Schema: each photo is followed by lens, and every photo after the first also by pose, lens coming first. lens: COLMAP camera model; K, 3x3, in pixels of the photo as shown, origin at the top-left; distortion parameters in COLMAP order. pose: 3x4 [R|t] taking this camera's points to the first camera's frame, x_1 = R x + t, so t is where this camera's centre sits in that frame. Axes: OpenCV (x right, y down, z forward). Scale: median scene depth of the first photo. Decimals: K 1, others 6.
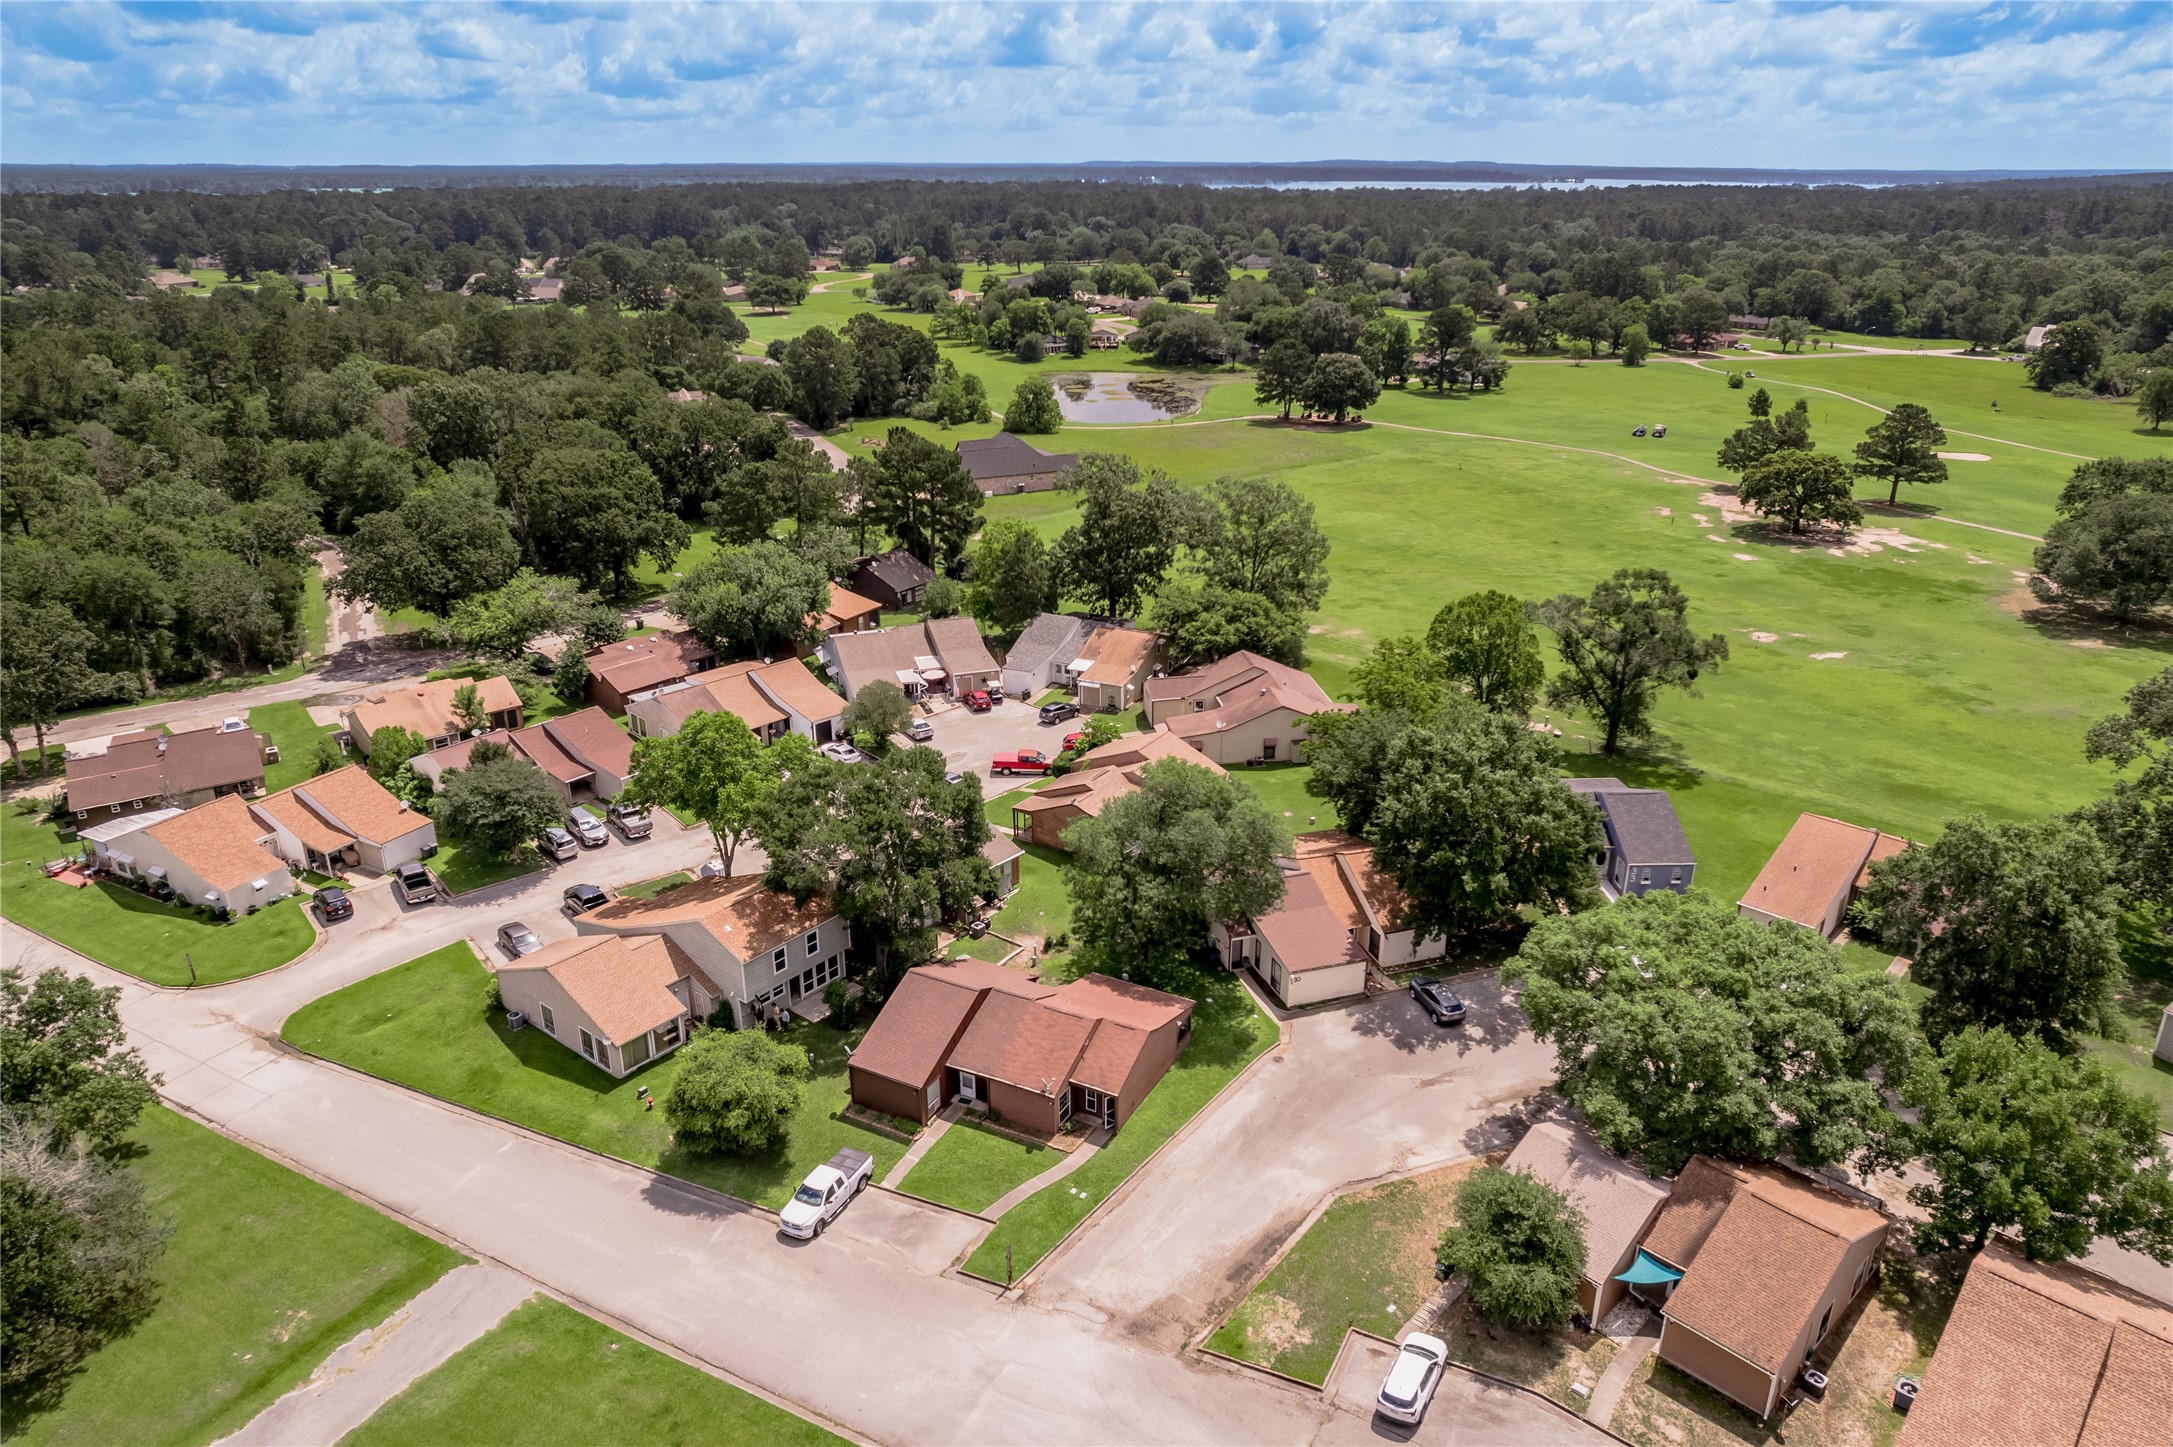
lens RADIAL K [[1426.4, 0, 1093.1], [0, 1426.4, 718.3], [0, 0, 1]] dist [-0.074845, 0.064752]
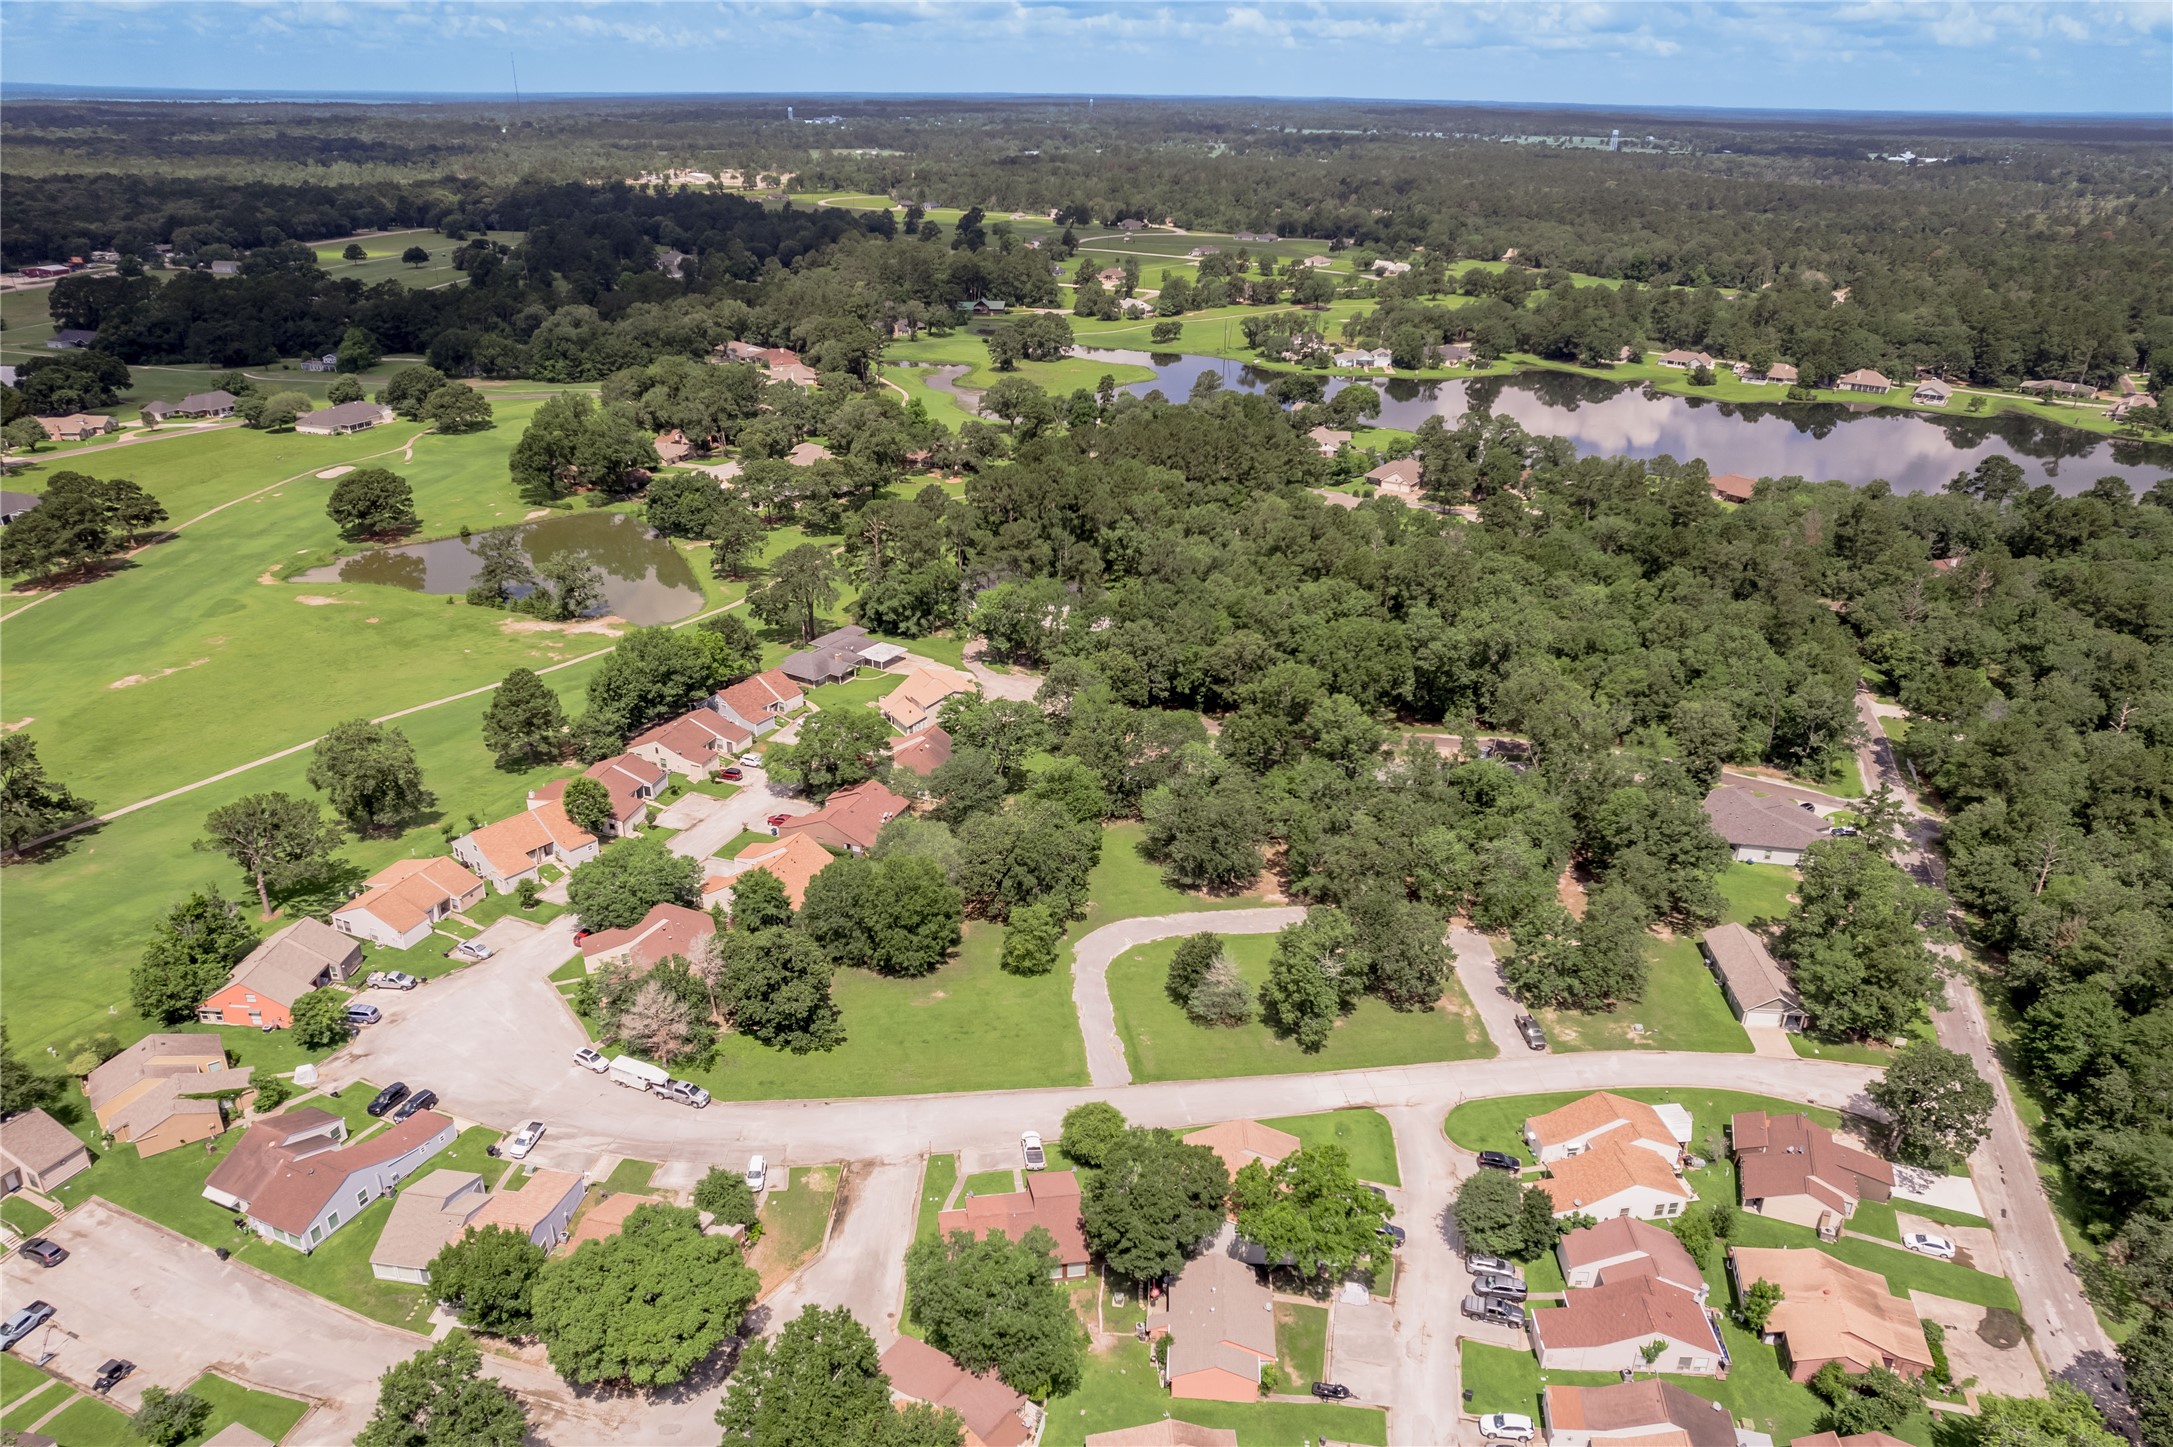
lens RADIAL K [[1426.4, 0, 1093.1], [0, 1426.4, 718.3], [0, 0, 1]] dist [-0.074845, 0.064752]
pose [[-0.804383, 0.230878, -0.547416, 0.591645], [-0.231589, 0.726666, 0.646779, -1.202900], [0.547115, 0.647034, -0.531049, 1.352785]]
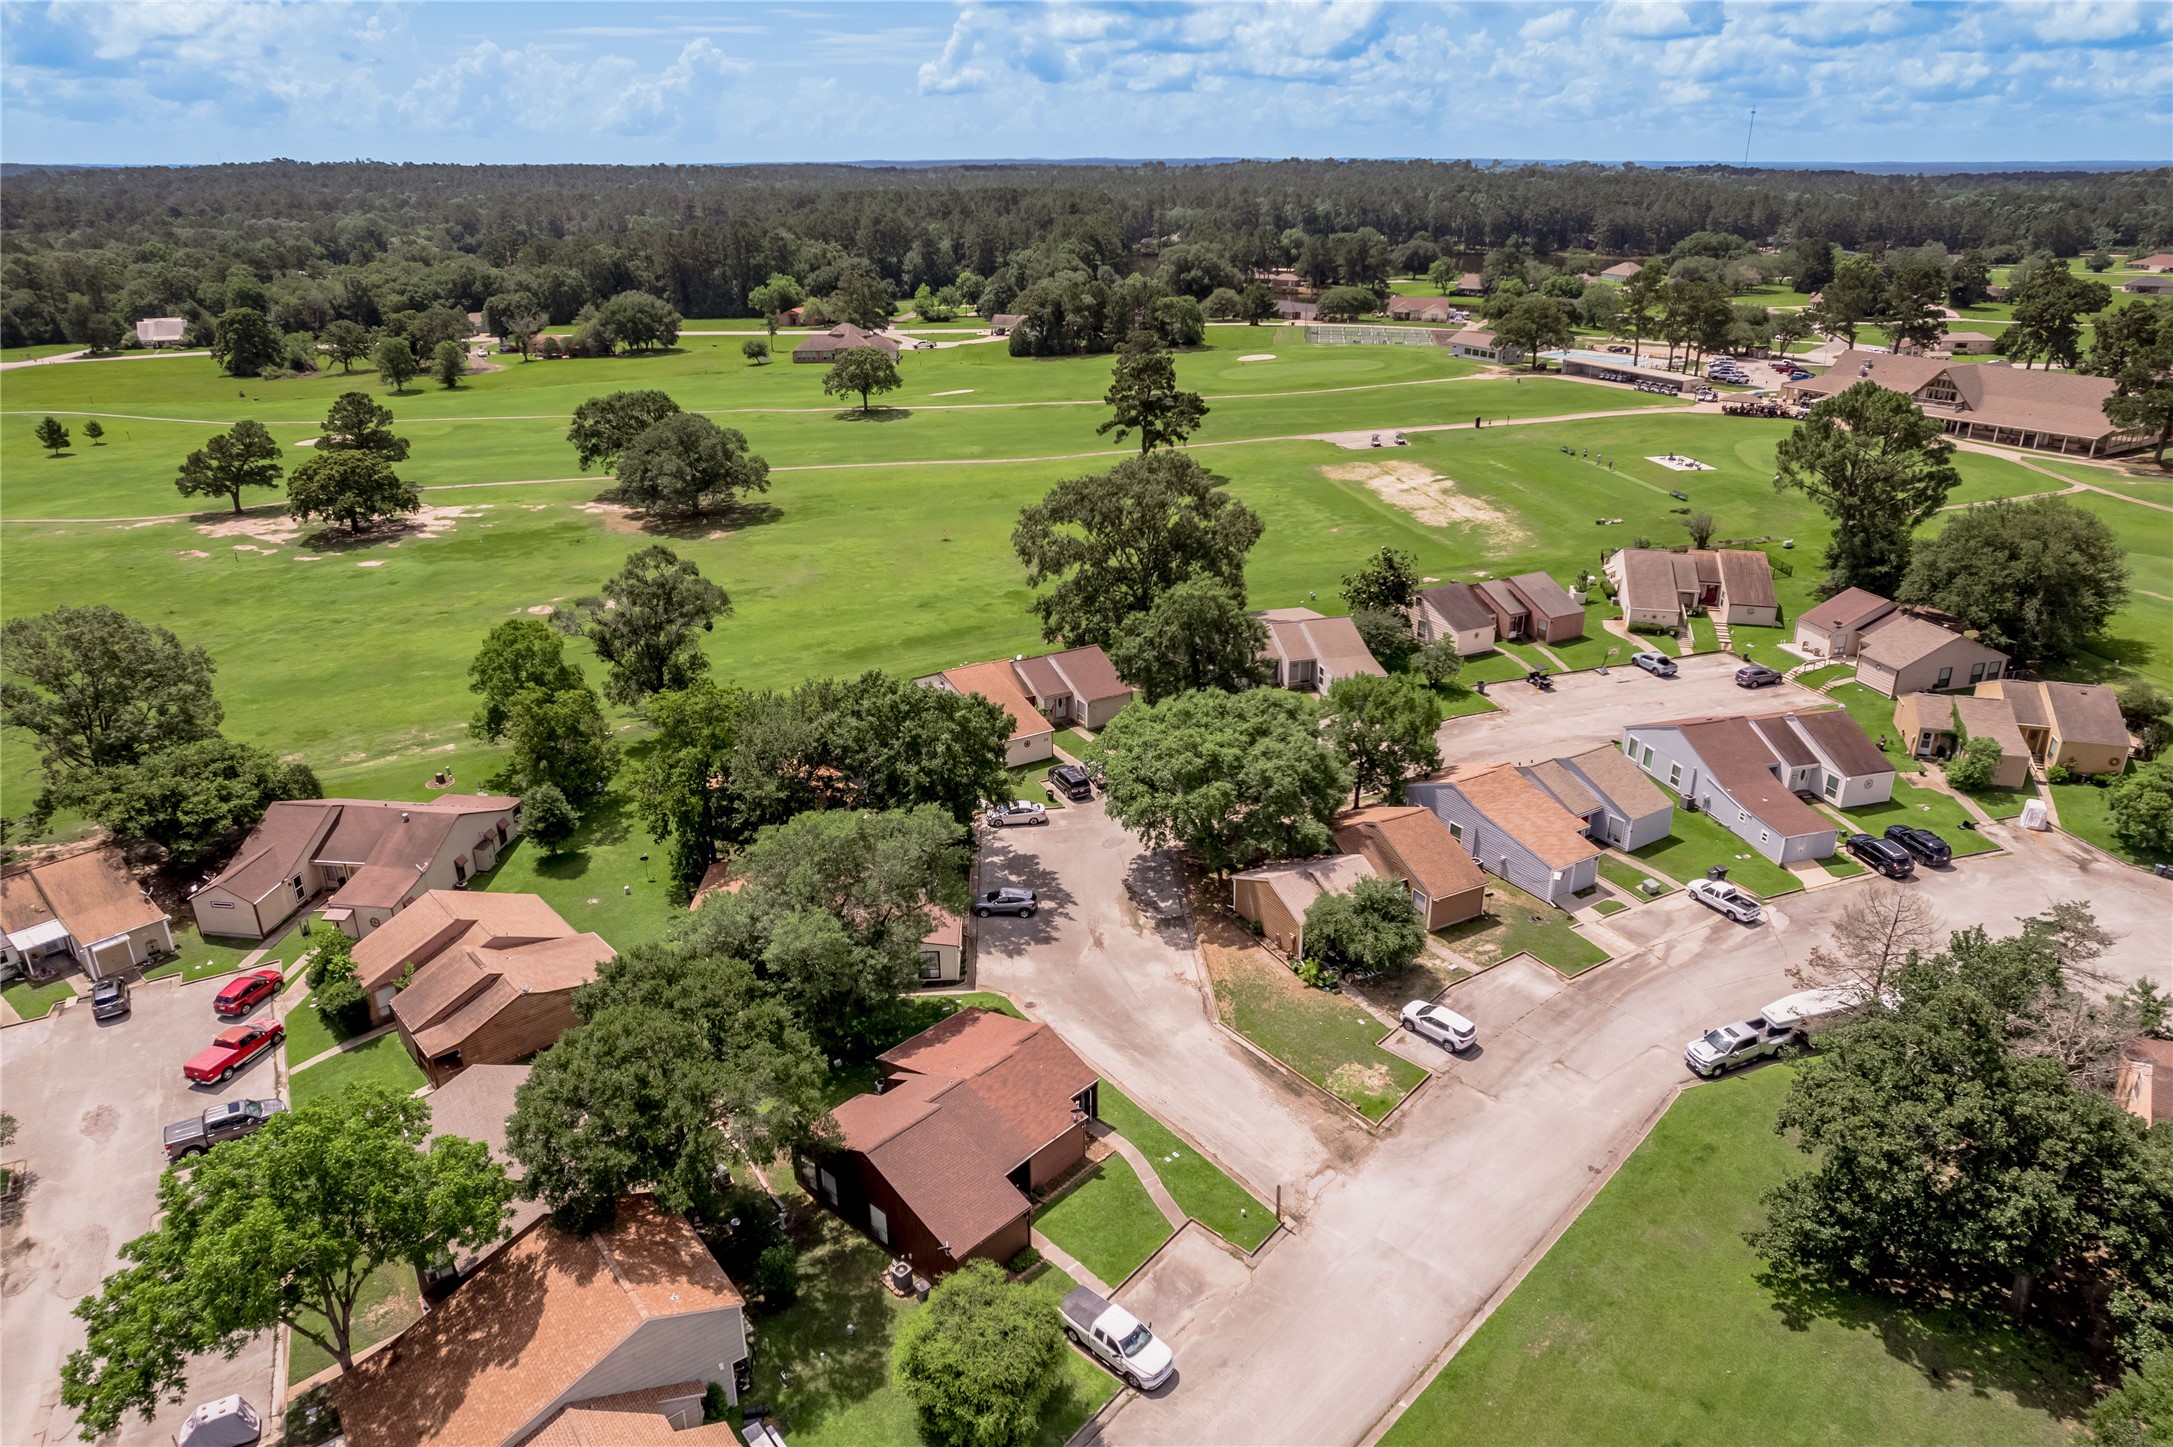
lens RADIAL K [[1415.7, 0, 1090.9], [0, 1415.7, 711.4], [0, 0, 1]] dist [-0.079518, 0.074330]
pose [[0.259620, -0.355795, 0.897779, -0.634322], [0.354119, 0.899973, 0.254260, -0.183116], [-0.898441, 0.251910, 0.359645, 0.458182]]
